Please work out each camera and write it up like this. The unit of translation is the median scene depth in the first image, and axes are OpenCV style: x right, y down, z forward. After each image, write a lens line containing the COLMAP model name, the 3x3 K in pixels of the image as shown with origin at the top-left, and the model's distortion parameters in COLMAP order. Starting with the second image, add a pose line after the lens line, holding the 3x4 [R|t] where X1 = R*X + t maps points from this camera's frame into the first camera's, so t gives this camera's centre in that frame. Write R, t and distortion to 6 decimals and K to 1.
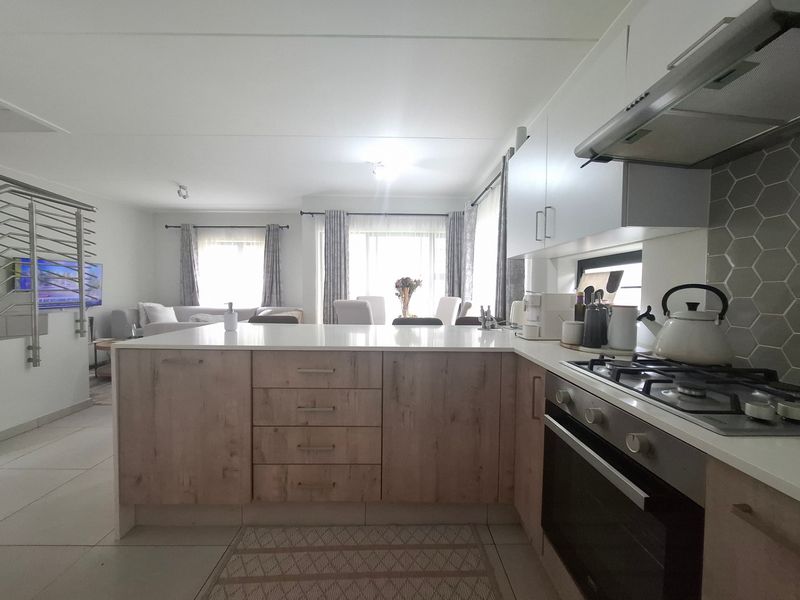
lens RADIAL K [[315.9, 0, 393.1], [0, 315.9, 301.9], [0, 0, 1]] dist [-0.001219, 0.000458]
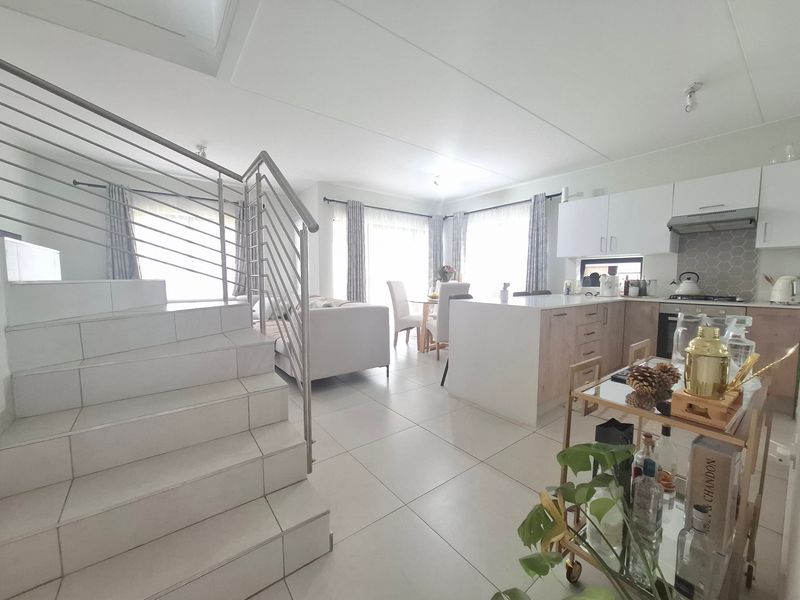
lens RADIAL K [[315.9, 0, 401.0], [0, 315.9, 304.1], [0, 0, 1]] dist [-0.001219, 0.000458]
pose [[0.784038, -0.063057, 0.617501, -0.861917], [0.028699, 0.997445, 0.065417, -0.006673], [-0.620049, -0.033568, 0.783845, 0.058127]]
